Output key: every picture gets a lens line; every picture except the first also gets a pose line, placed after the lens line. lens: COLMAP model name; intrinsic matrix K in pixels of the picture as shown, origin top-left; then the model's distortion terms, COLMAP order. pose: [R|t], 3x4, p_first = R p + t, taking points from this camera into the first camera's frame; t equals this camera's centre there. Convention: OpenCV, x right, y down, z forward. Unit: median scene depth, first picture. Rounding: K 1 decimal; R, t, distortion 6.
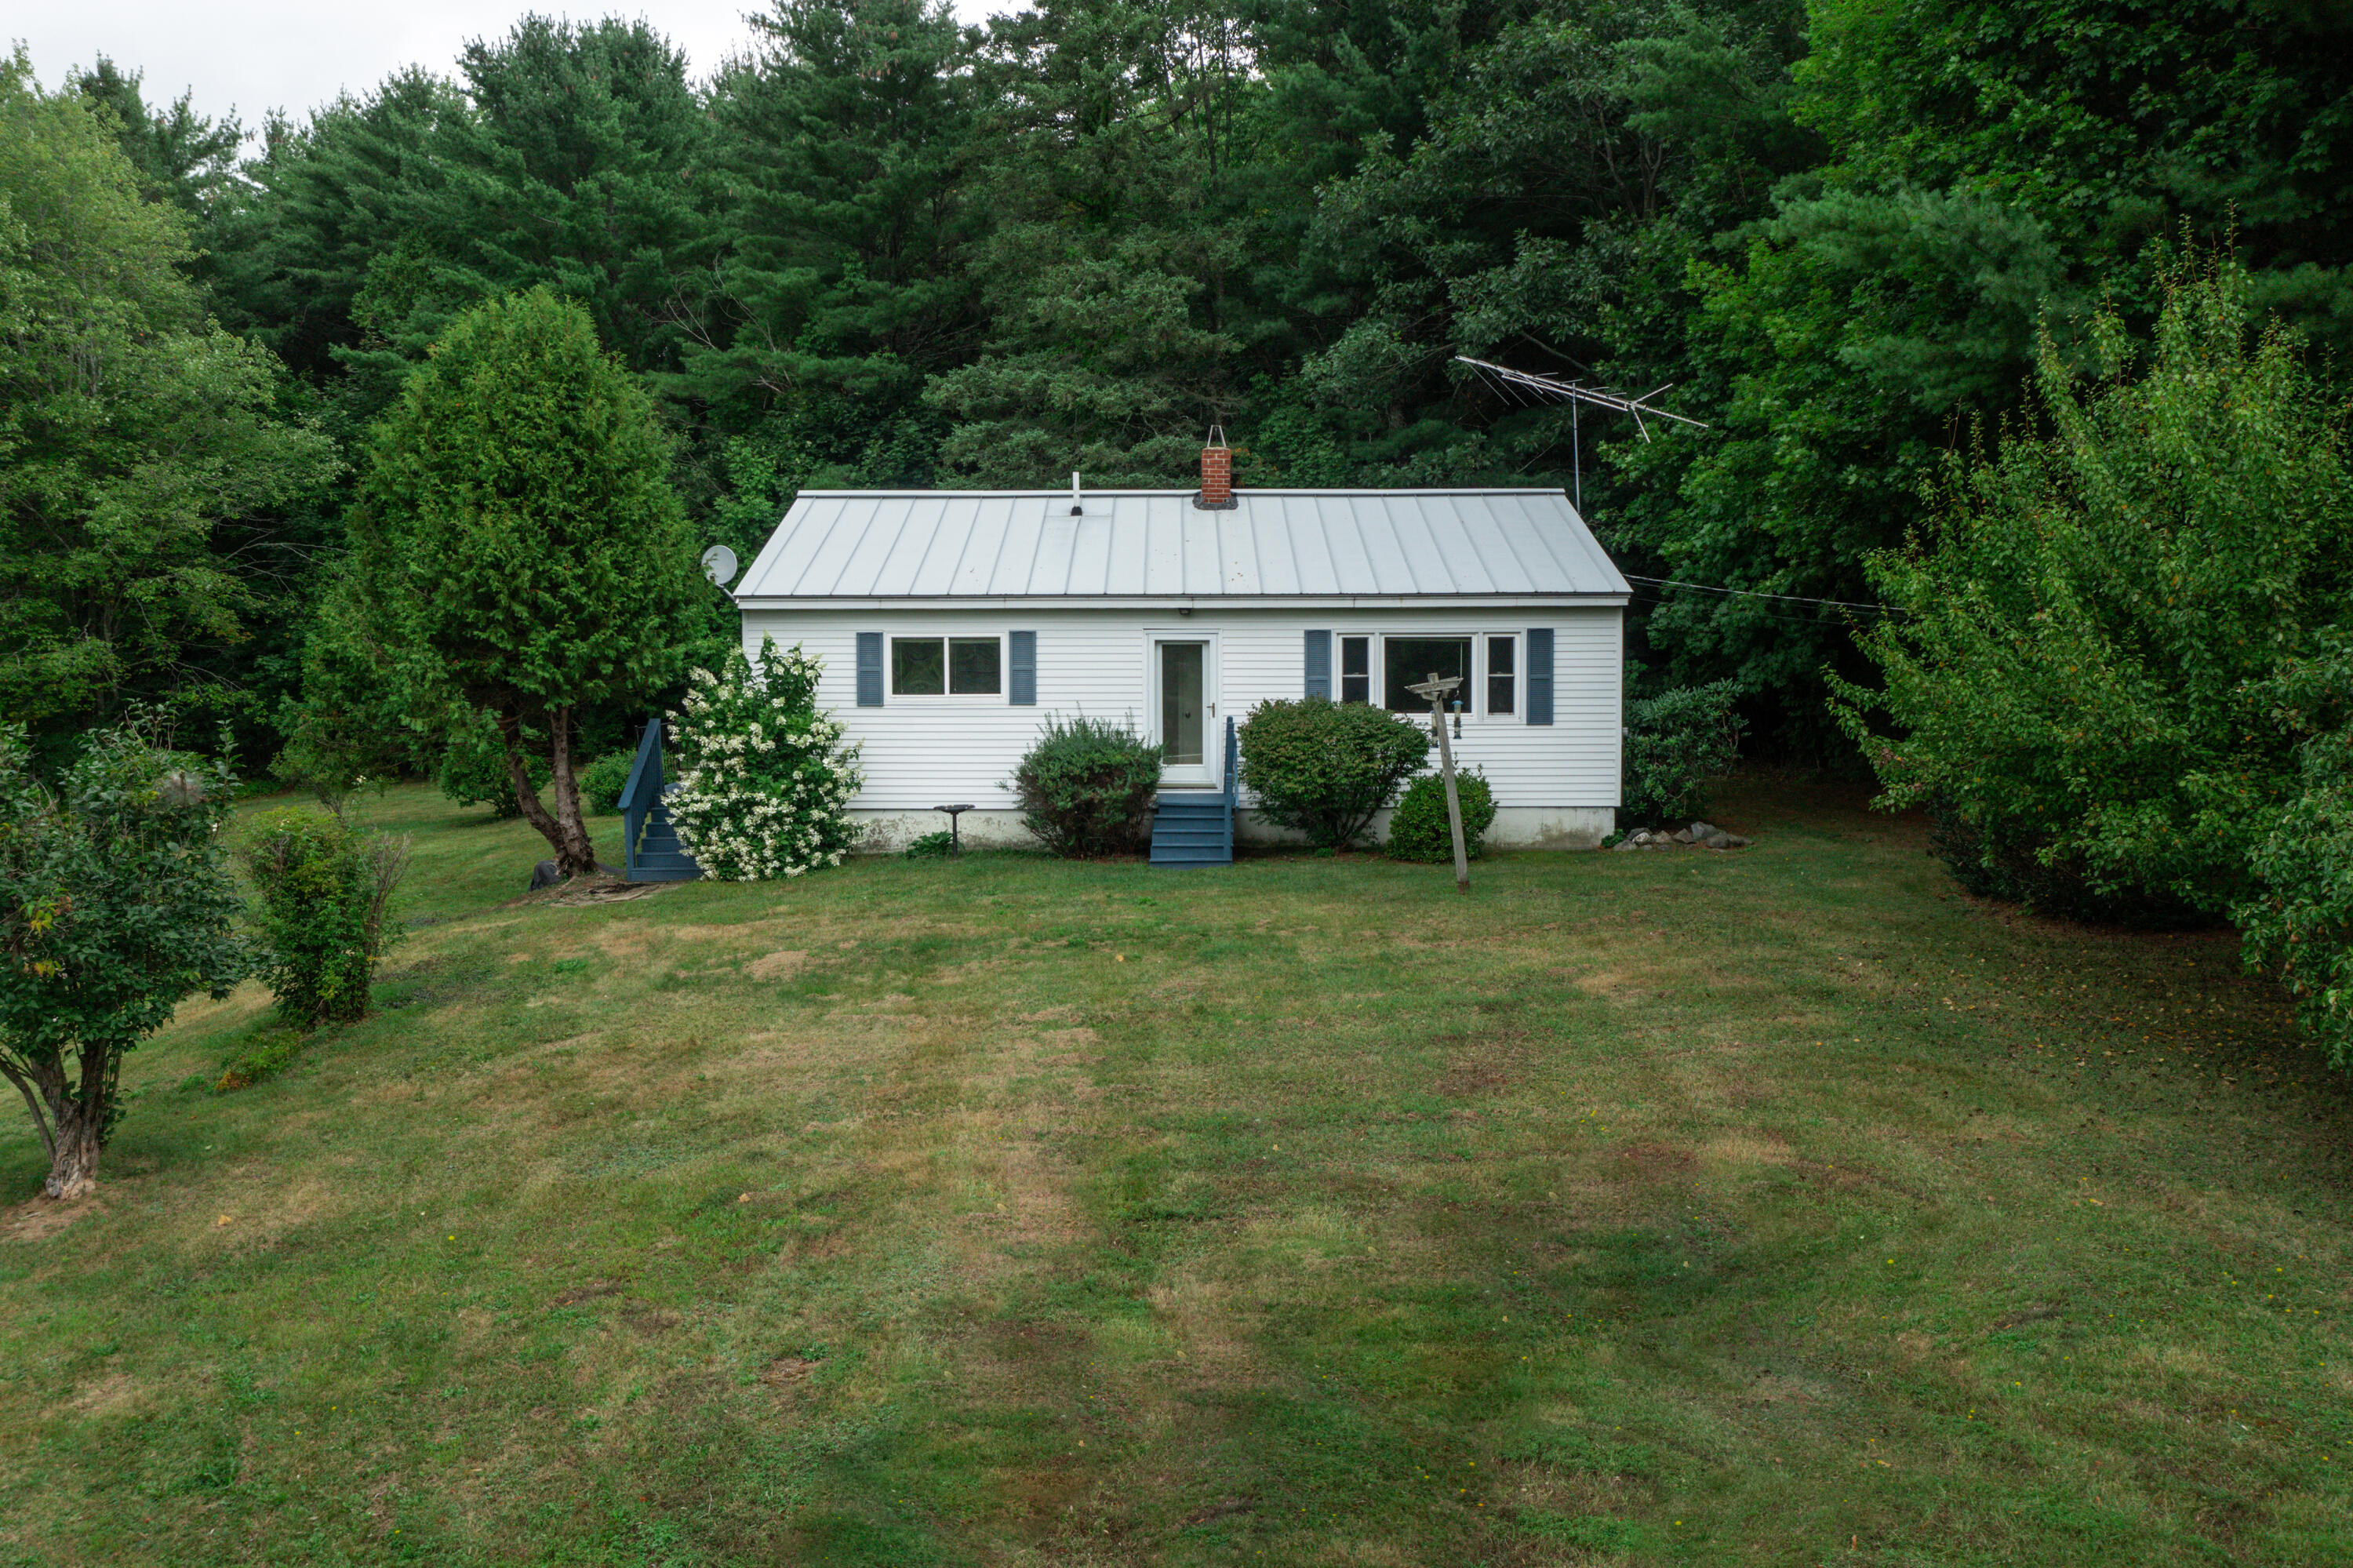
lens RADIAL K [[1858.2, 0, 1173.3], [0, 1858.2, 776.3], [0, 0, 1]] dist [-0.010792, -0.000125]
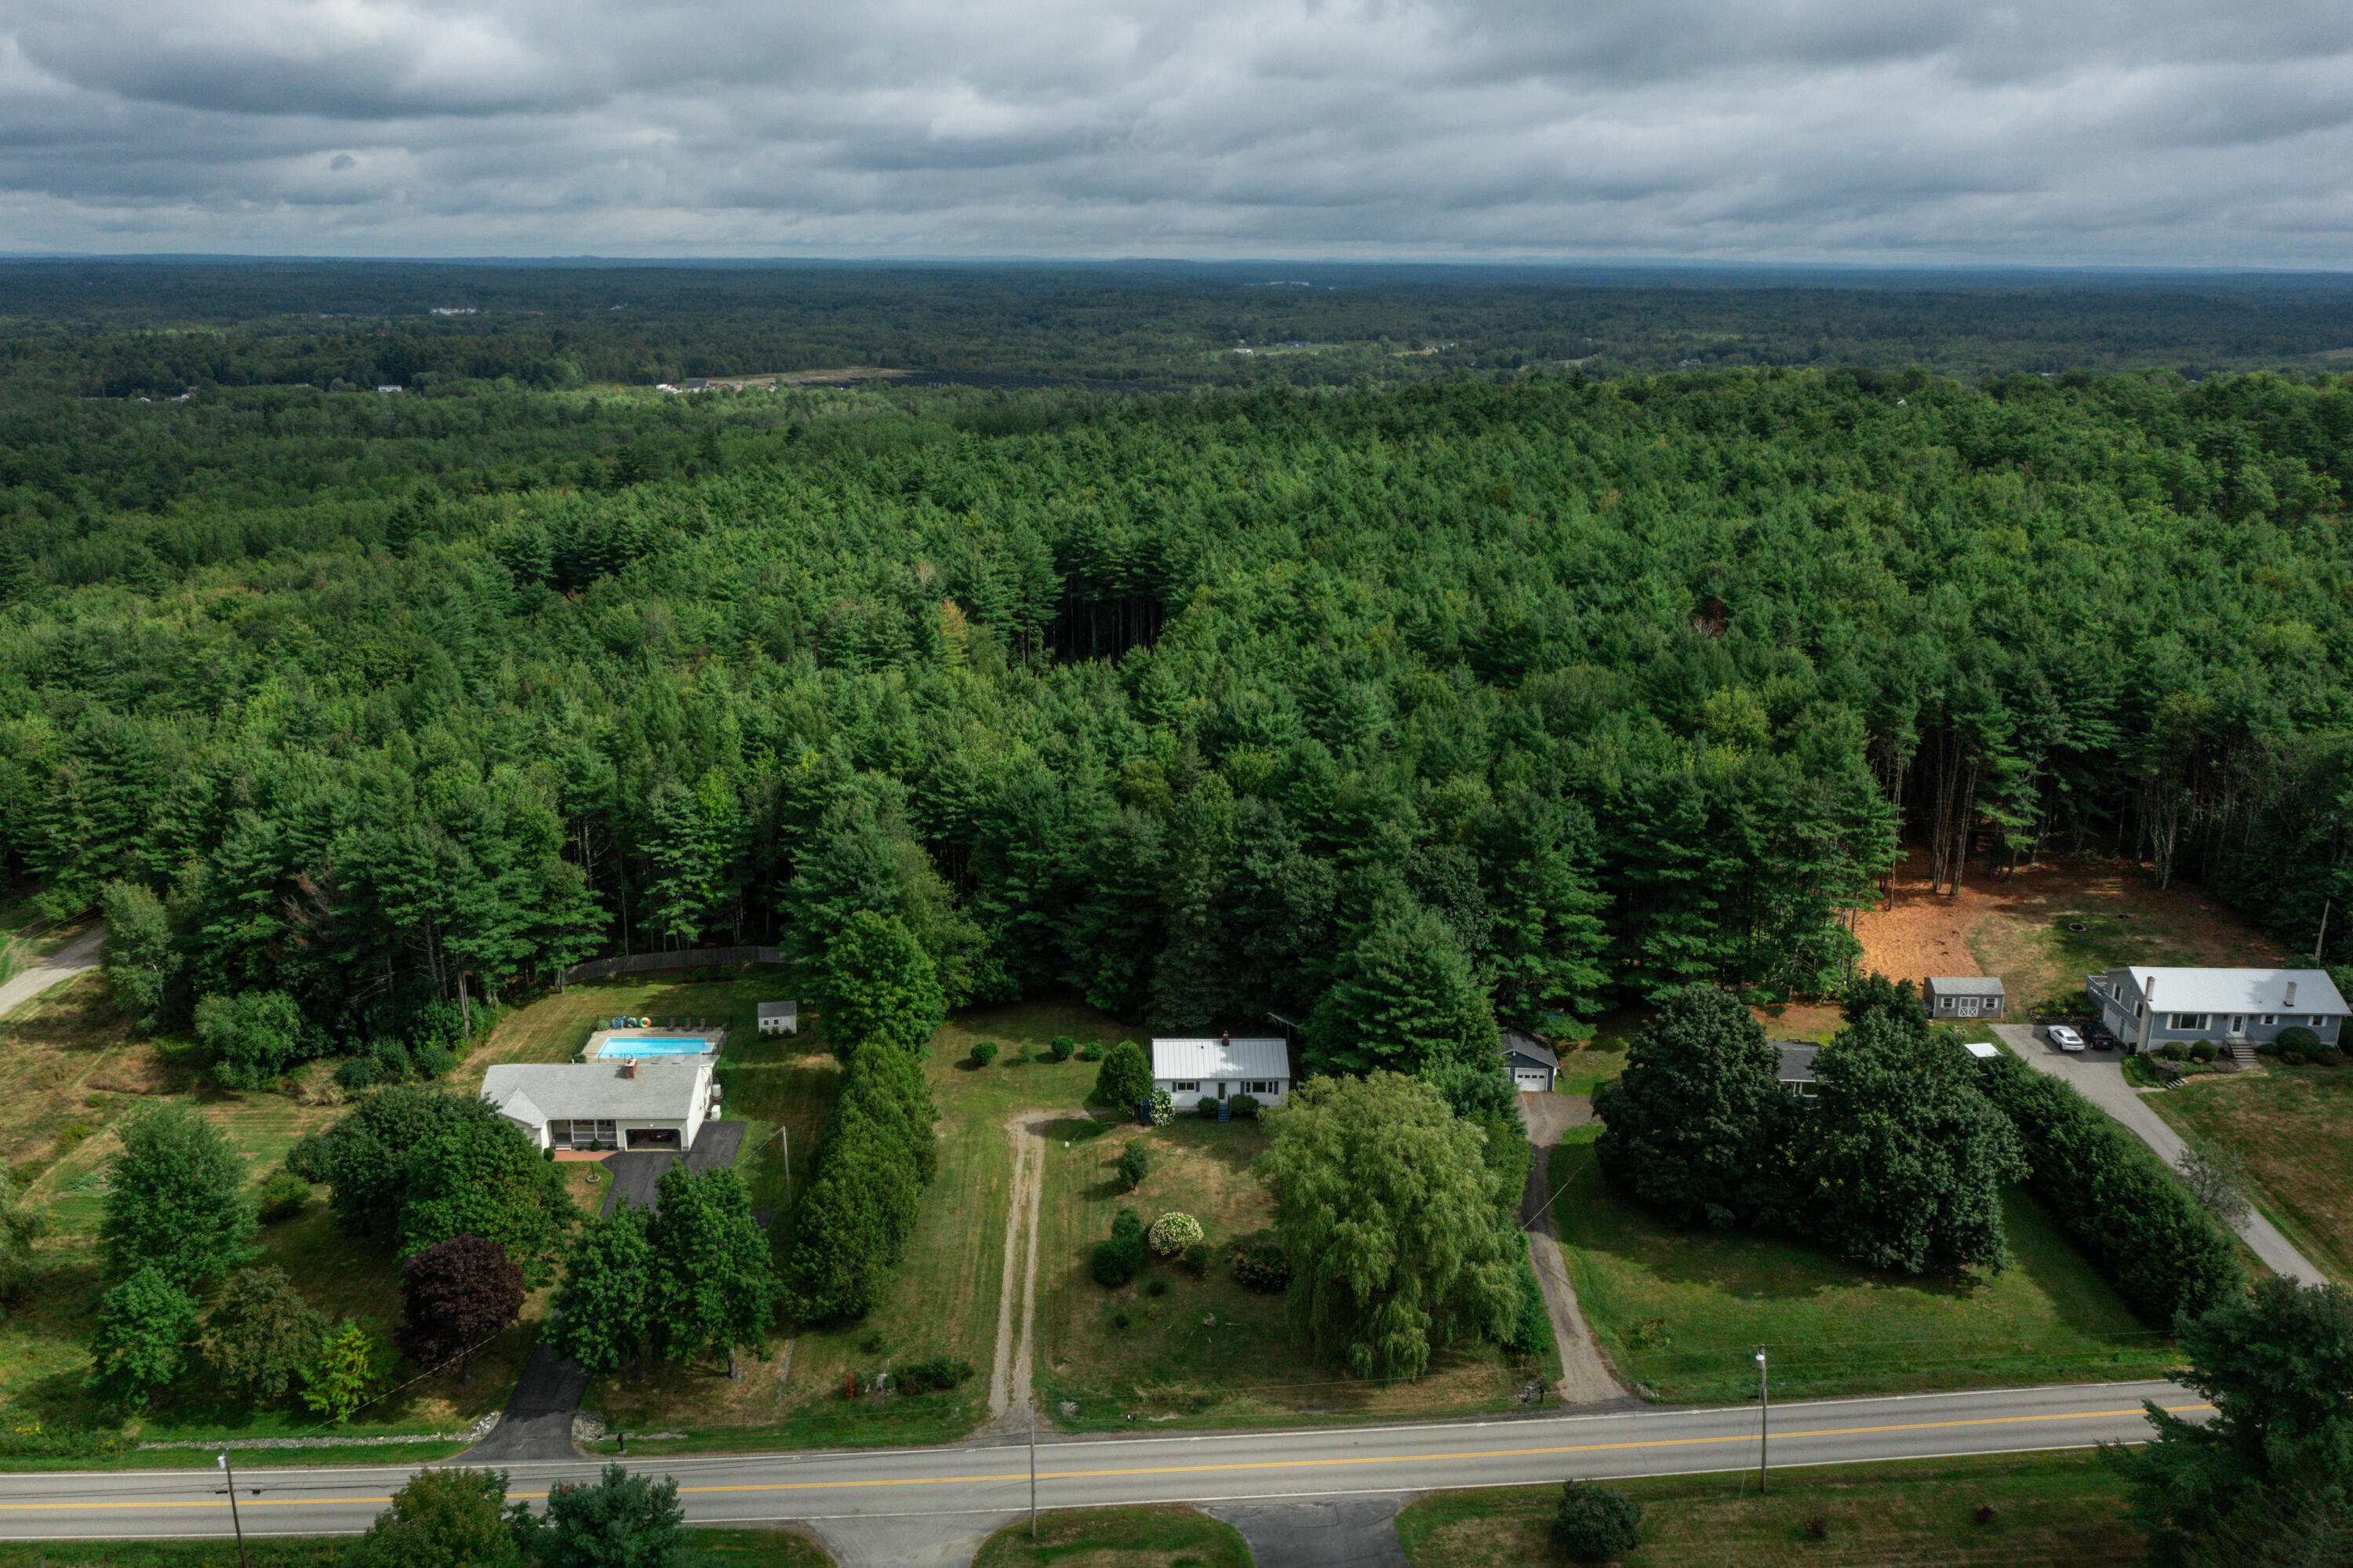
lens RADIAL K [[1858.2, 0, 1162.5], [0, 1858.2, 804.4], [0, 0, 1]] dist [-0.010792, -0.000125]
pose [[0.999082, 0.006282, 0.042365, -0.489246], [-0.015320, 0.976154, 0.216539, -2.454800], [-0.039995, -0.216990, 0.975354, -5.189911]]
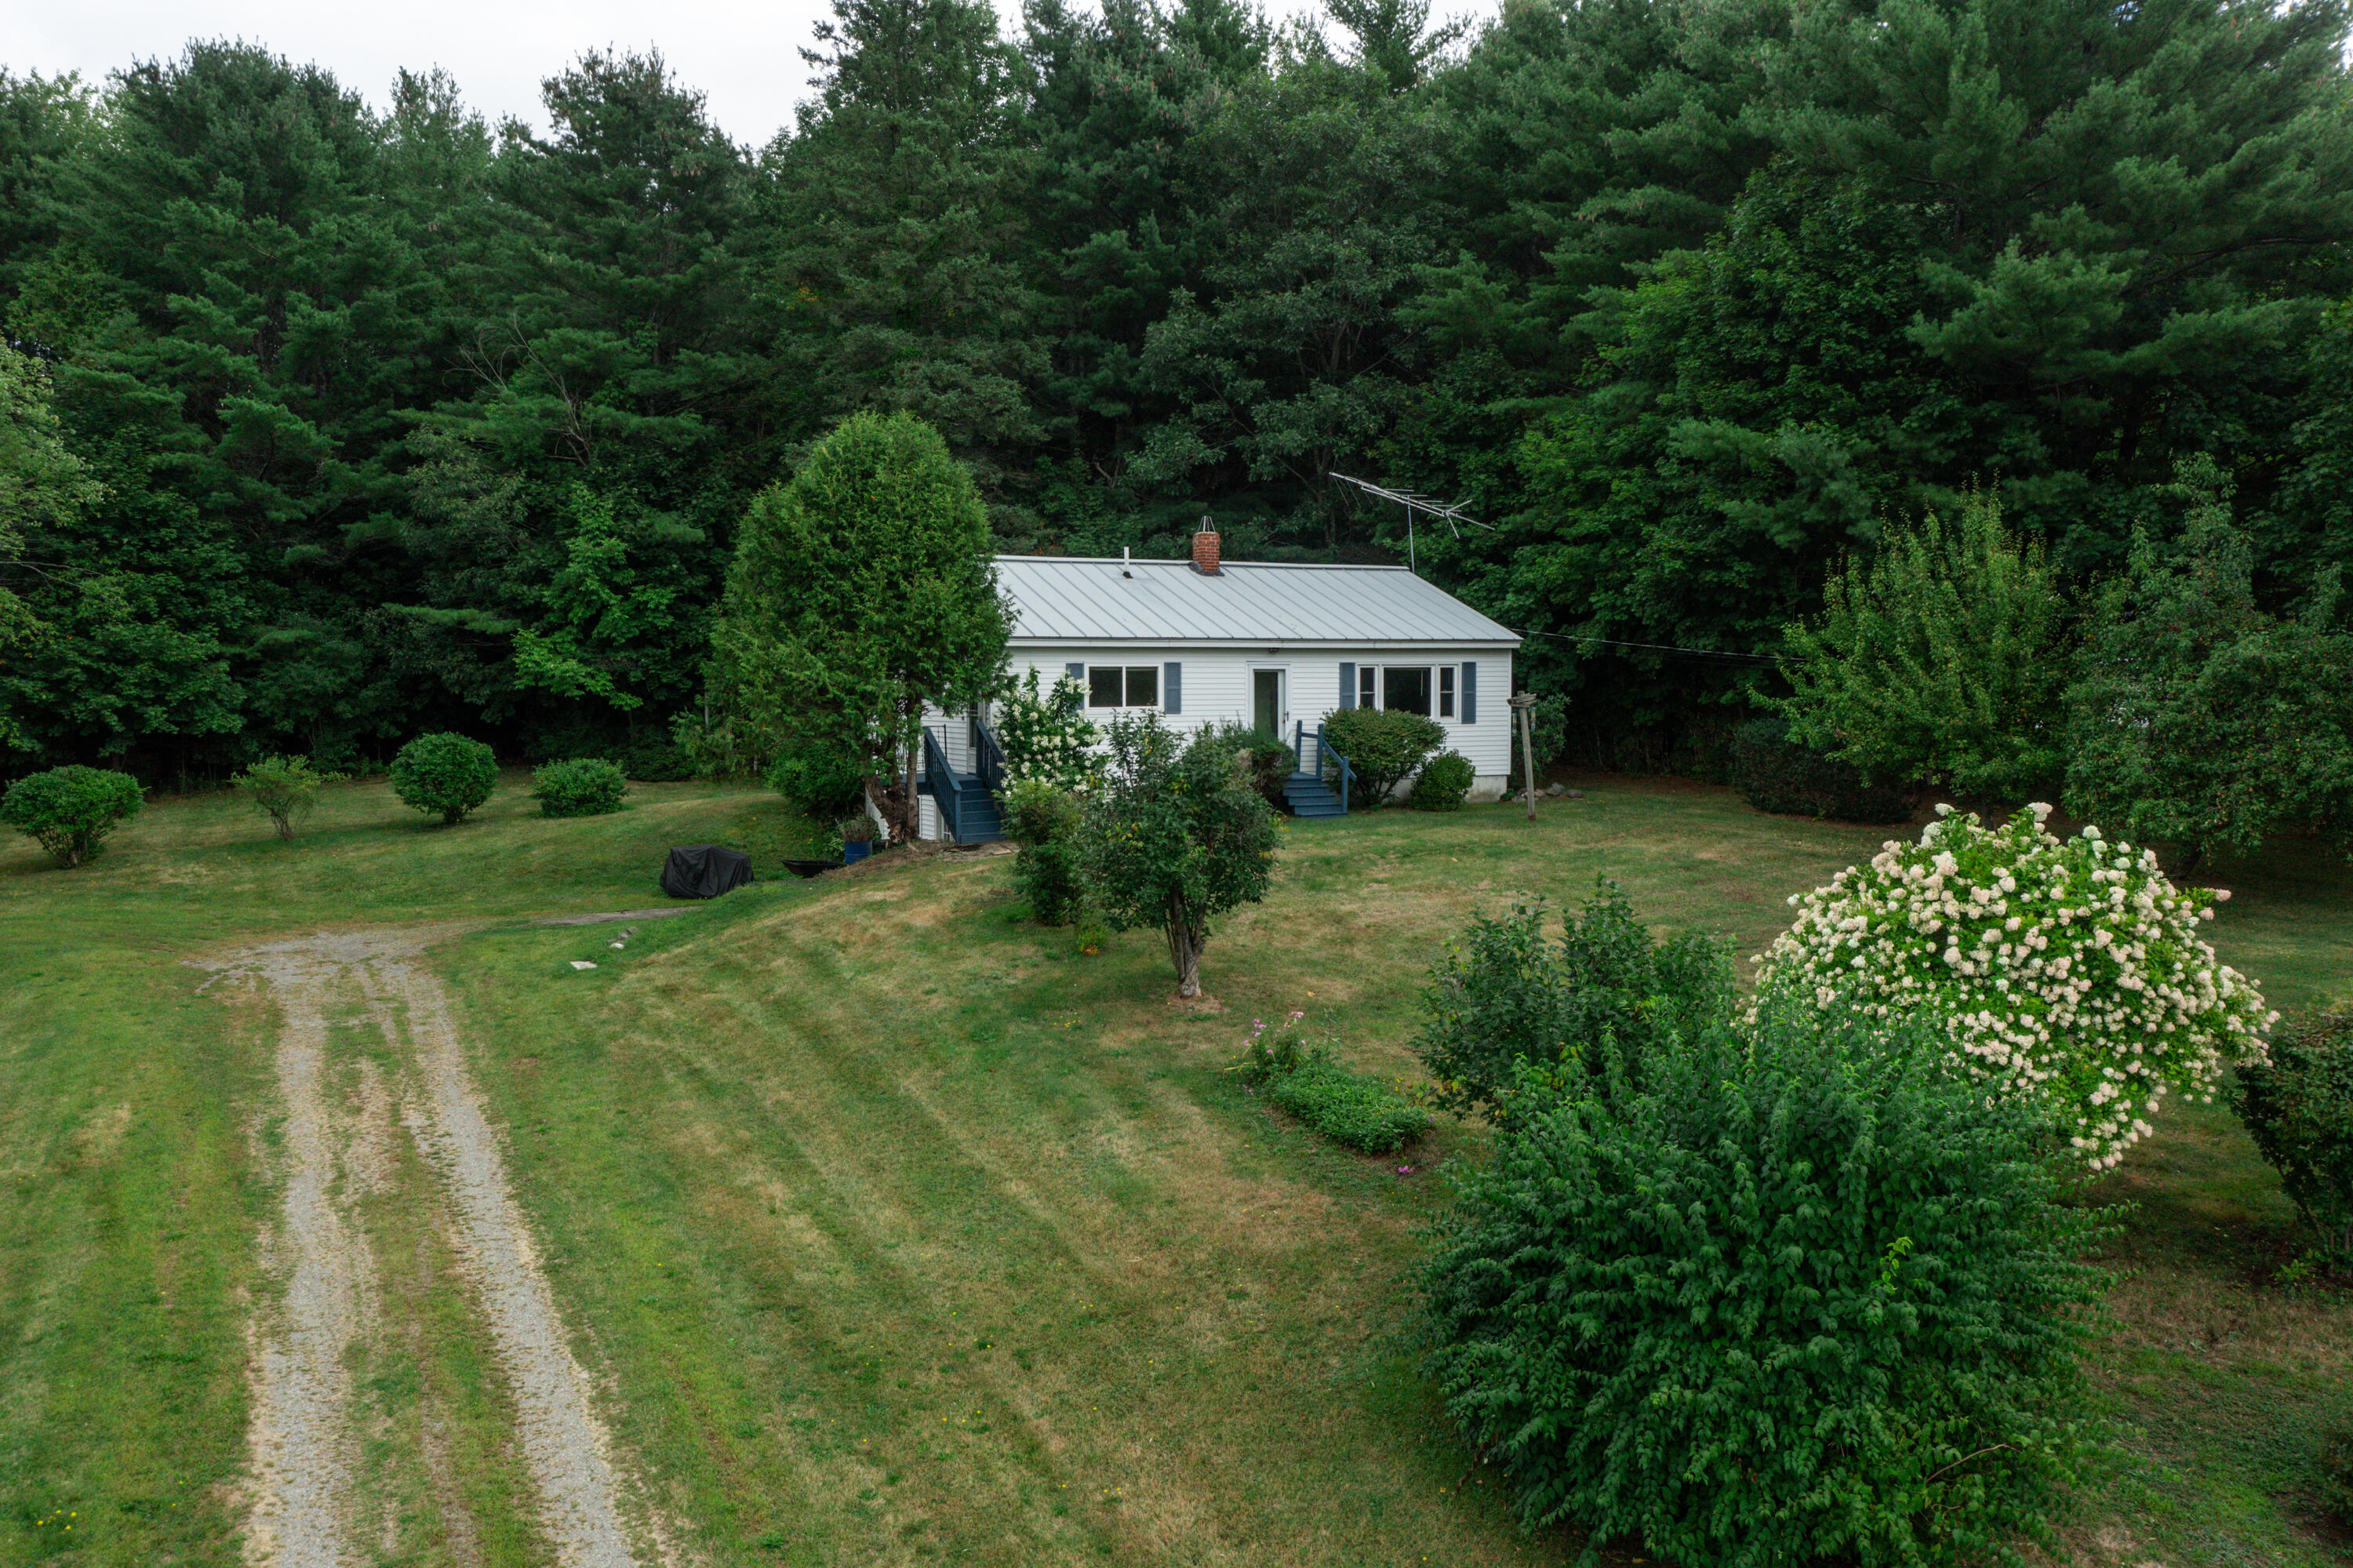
lens RADIAL K [[1858.2, 0, 1182.1], [0, 1858.2, 781.3], [0, 0, 1]] dist [-0.010792, -0.000125]
pose [[0.893584, -0.024831, 0.448208, -0.721273], [0.027667, 0.999617, 0.000221, 0.013881], [-0.448042, 0.012203, 0.893929, -0.290061]]
